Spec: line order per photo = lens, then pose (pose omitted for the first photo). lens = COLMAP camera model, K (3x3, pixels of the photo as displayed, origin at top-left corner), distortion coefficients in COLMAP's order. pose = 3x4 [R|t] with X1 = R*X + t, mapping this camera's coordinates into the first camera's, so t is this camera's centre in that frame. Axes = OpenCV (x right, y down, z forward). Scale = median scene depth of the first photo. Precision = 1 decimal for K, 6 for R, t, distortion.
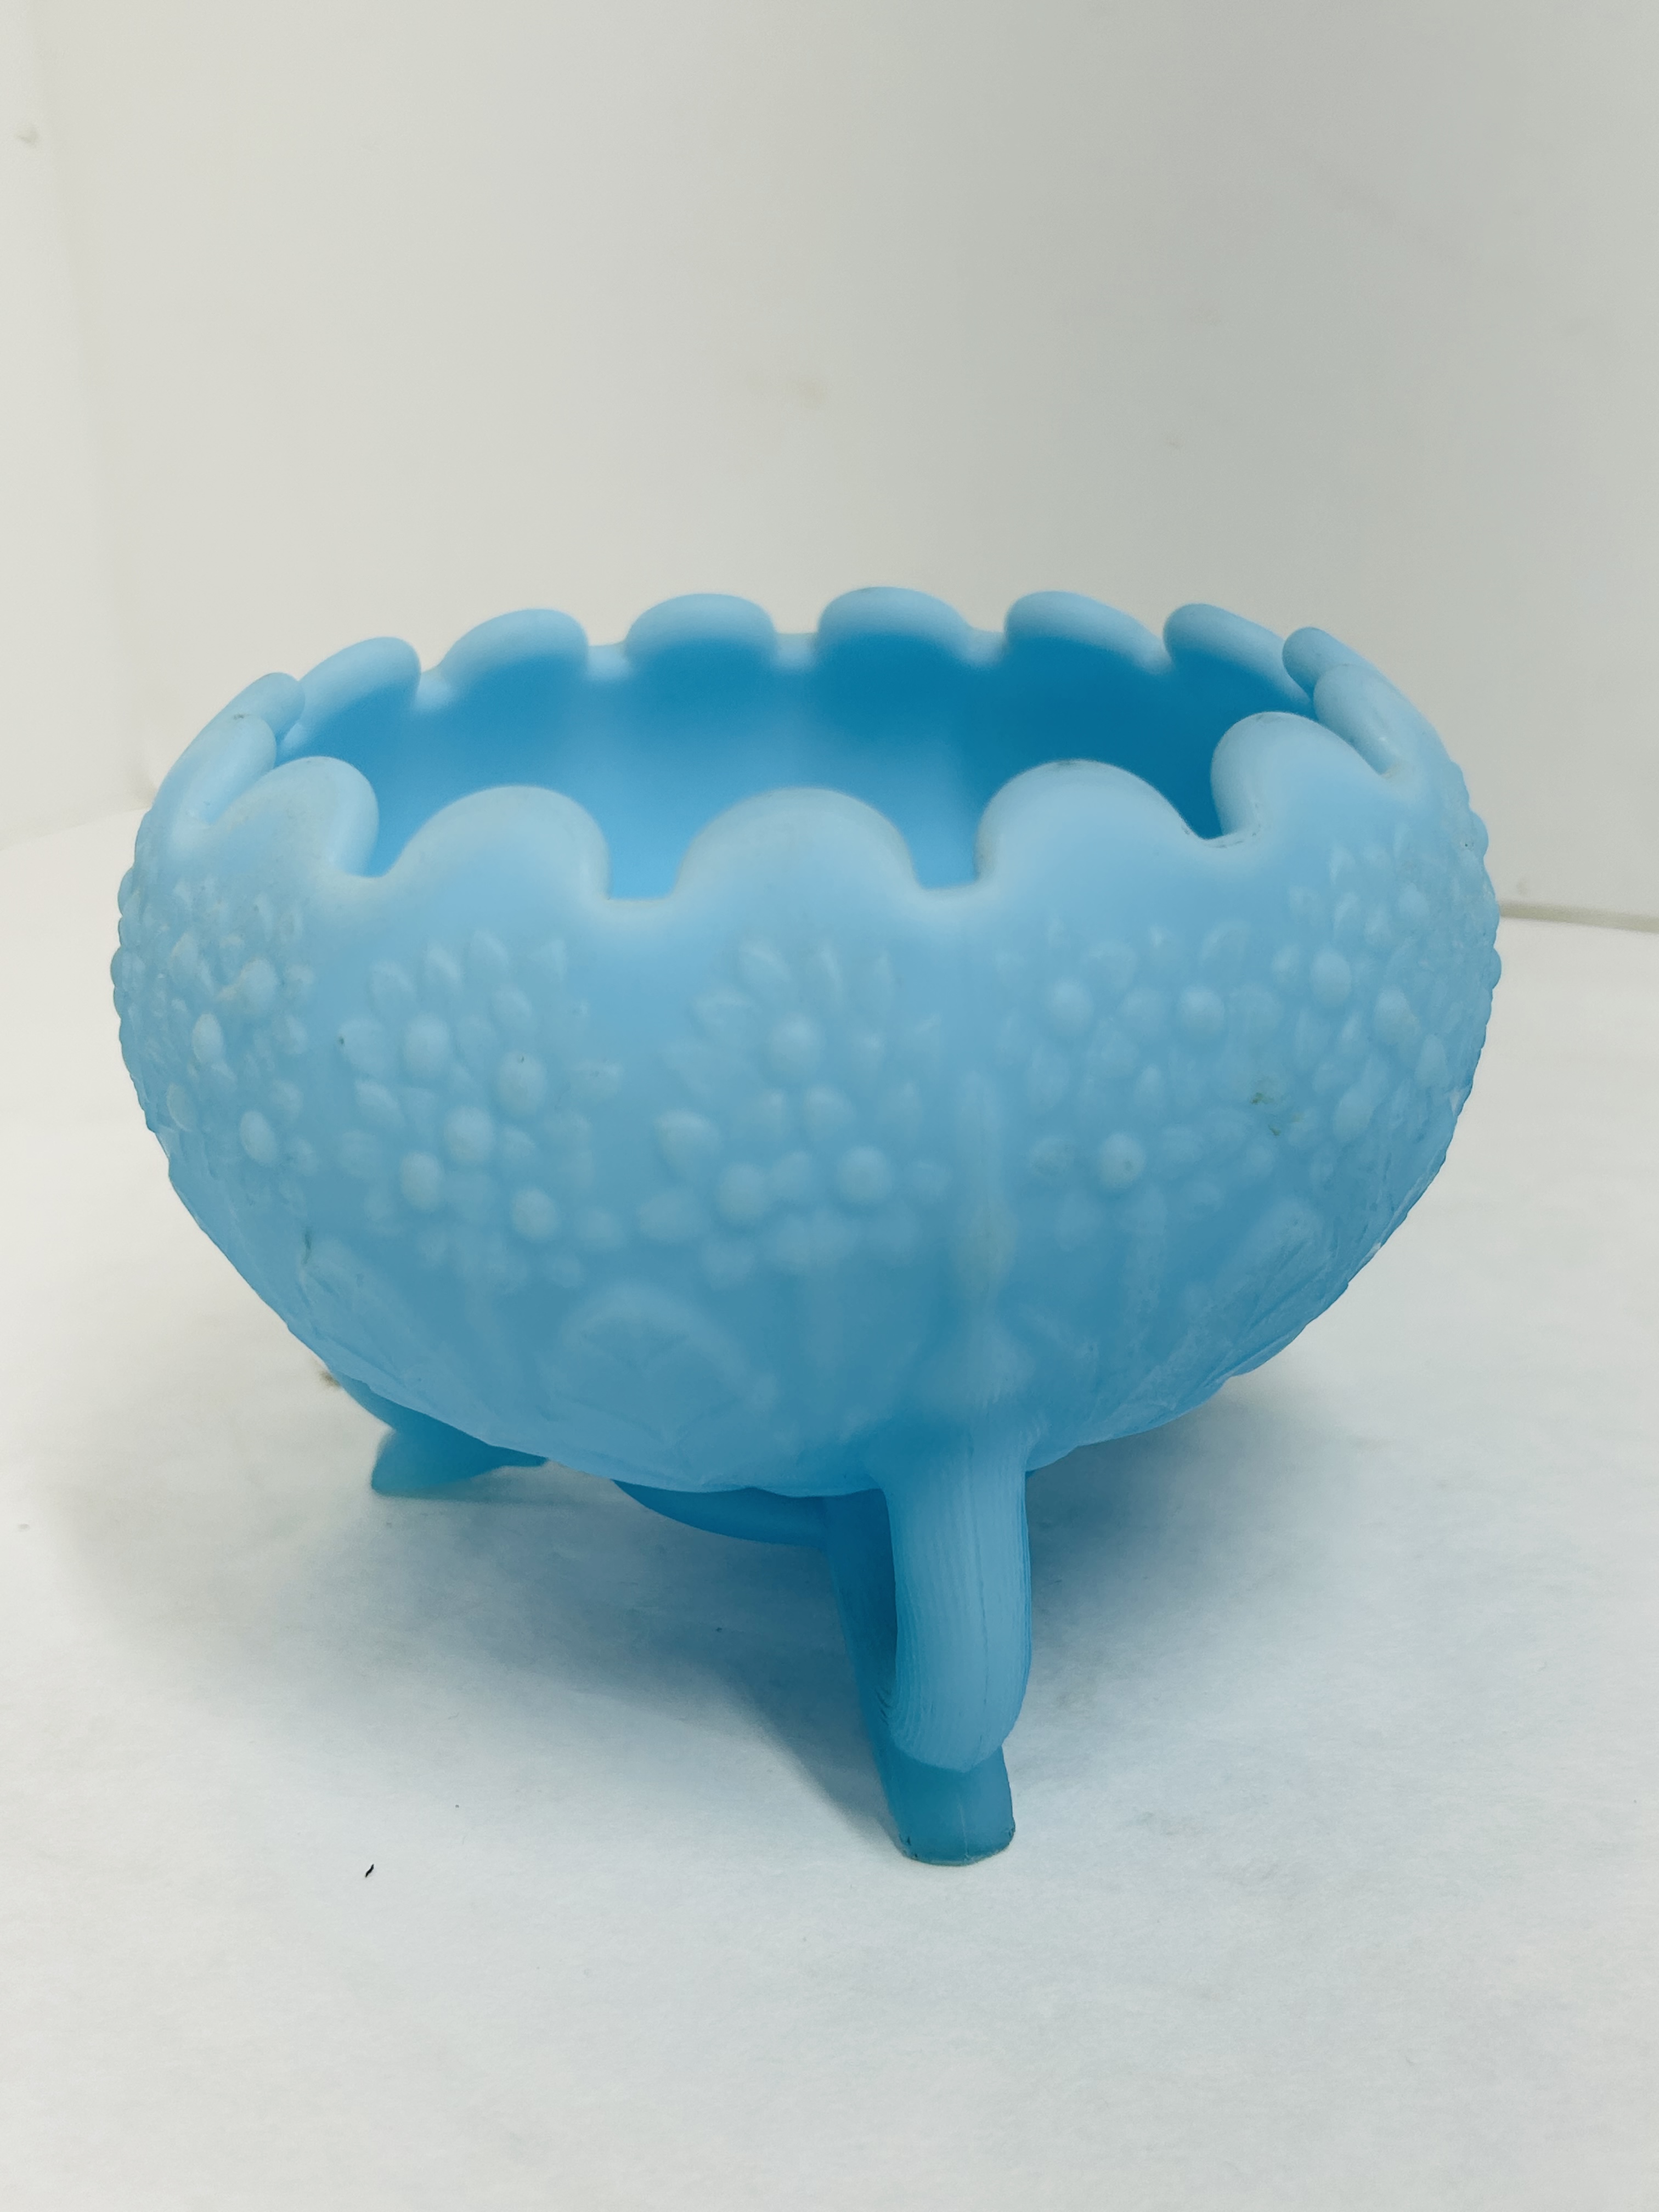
lens RADIAL K [[2279.5, 0, 824.6], [0, 2279.5, 1091.5], [0, 0, 1]] dist [0.097763, 0.000000]
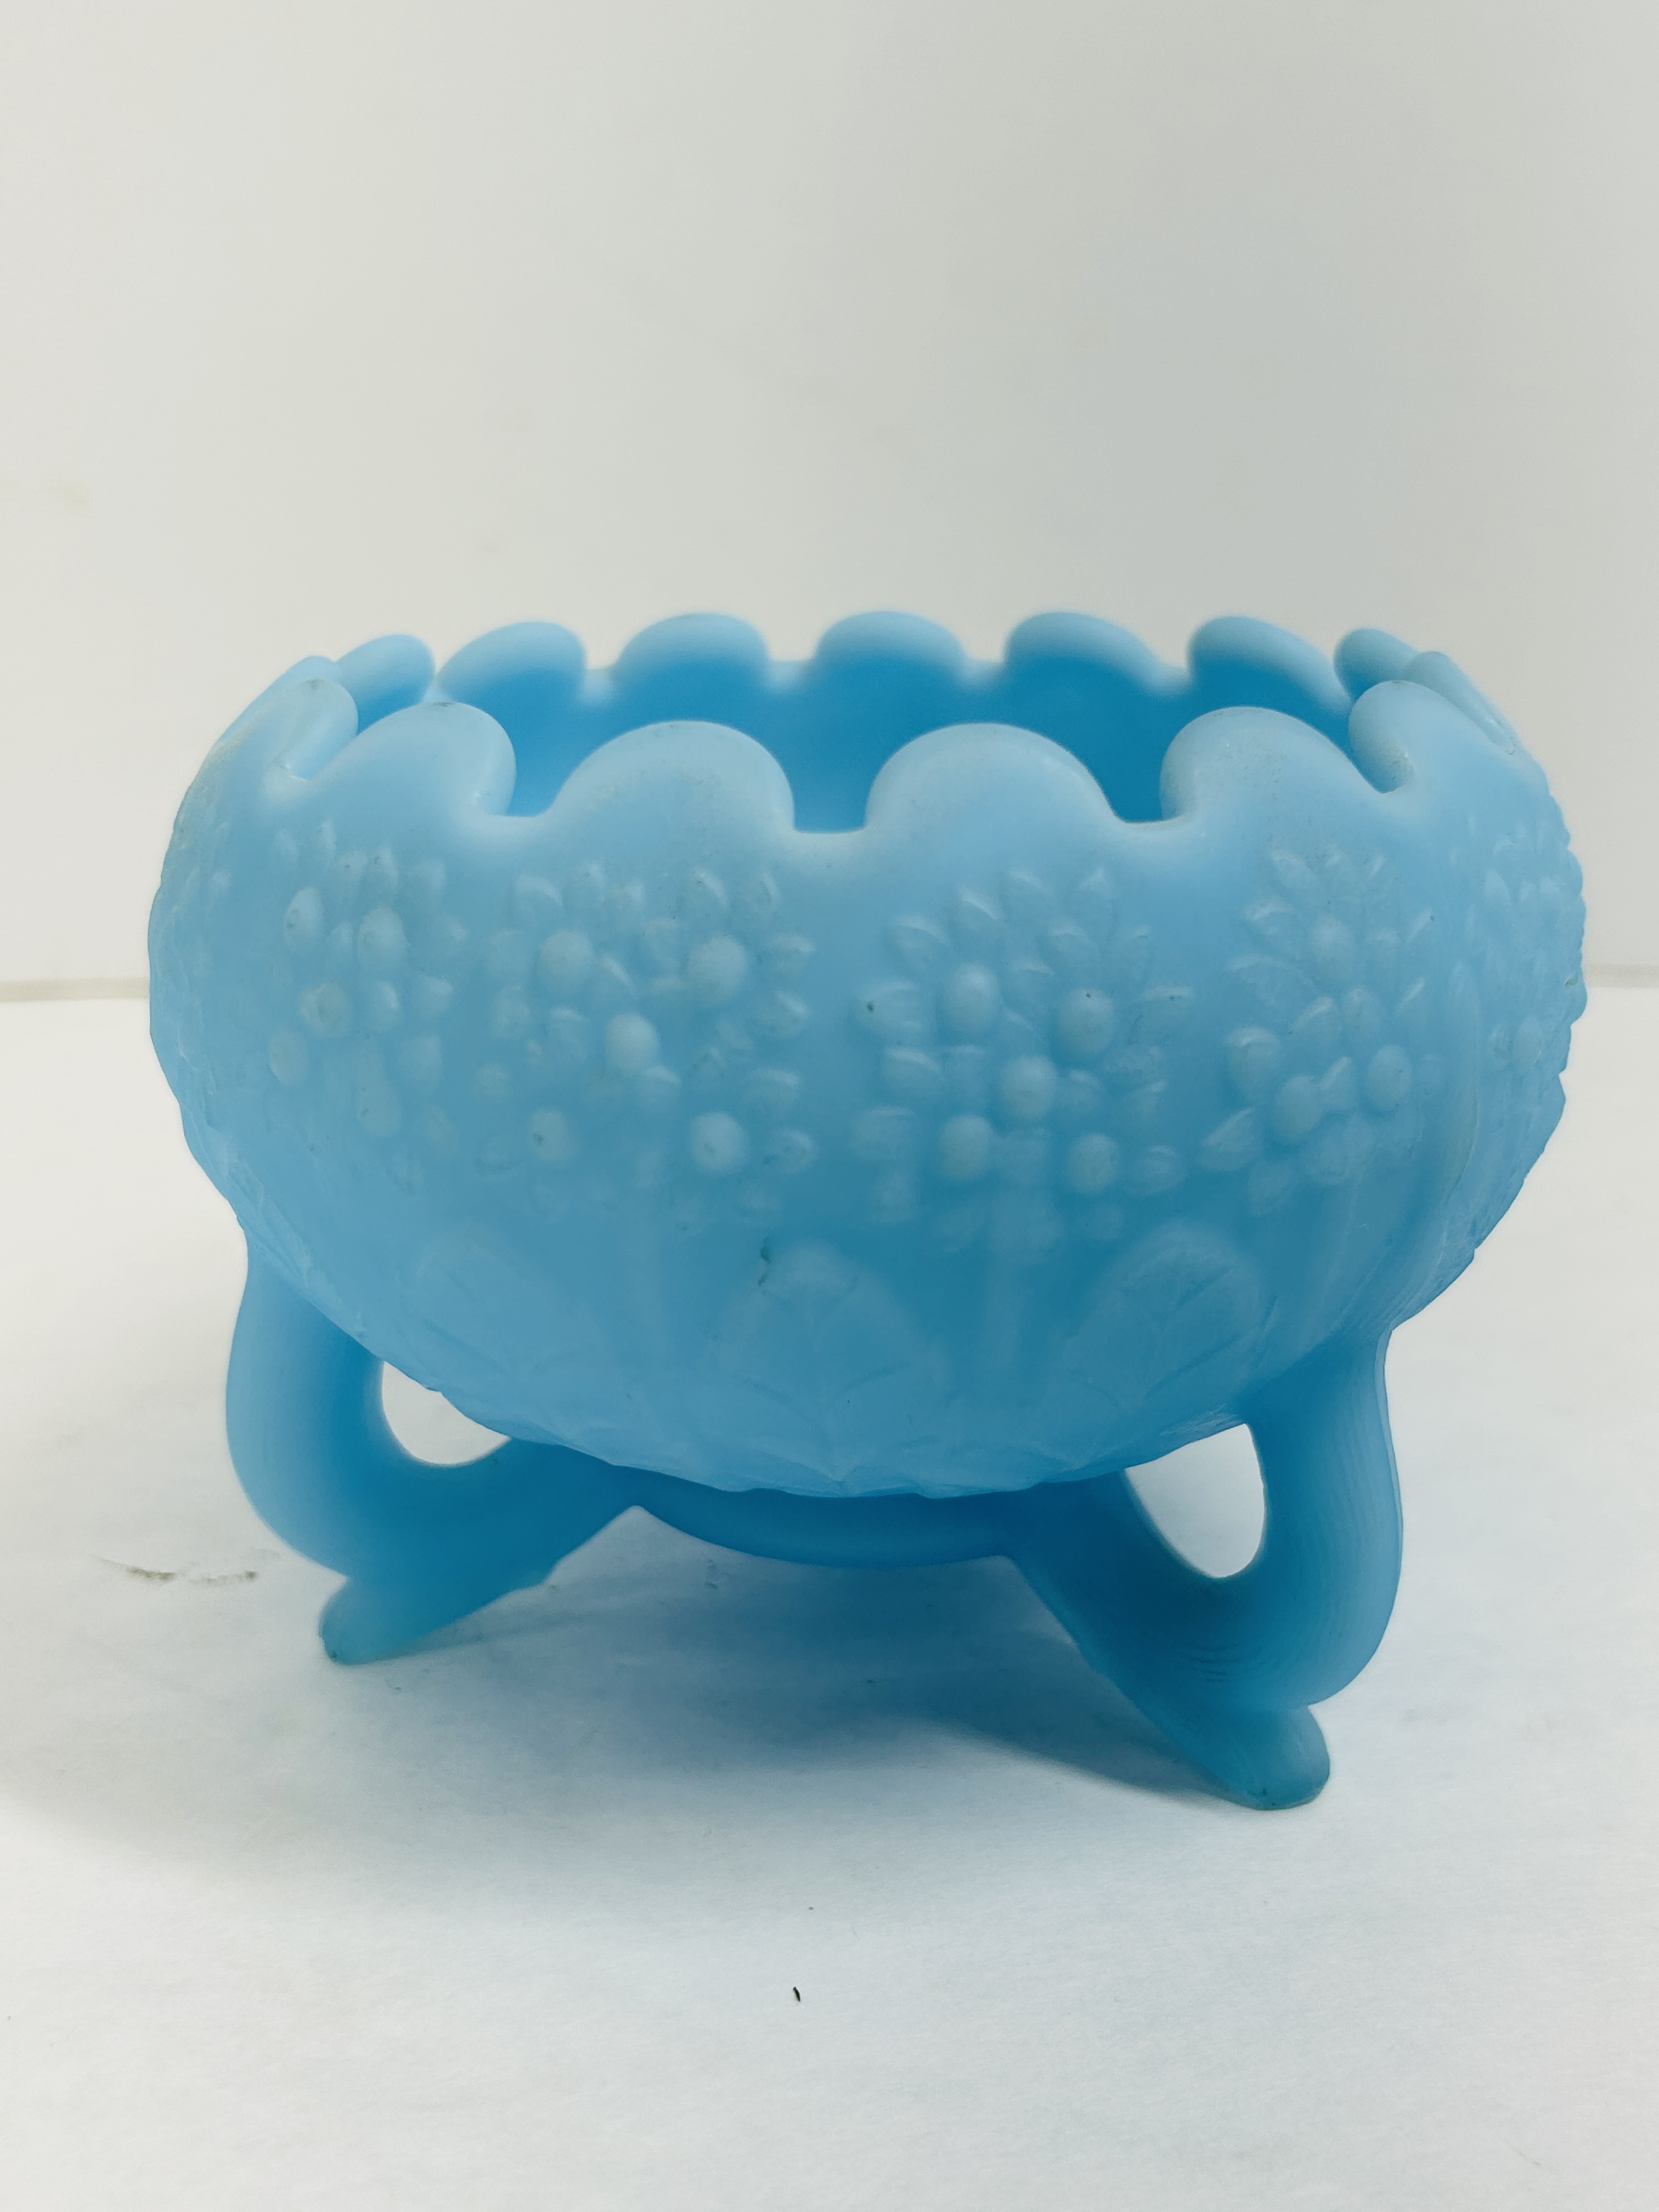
lens RADIAL K [[2279.5, 0, 823.9], [0, 2279.5, 1103.3], [0, 0, 1]] dist [0.097763, 0.000000]
pose [[0.889006, -0.123917, 0.440808, -0.630956], [0.157383, 0.986726, -0.040022, 0.049292], [-0.429998, 0.104956, 0.896708, 0.209748]]
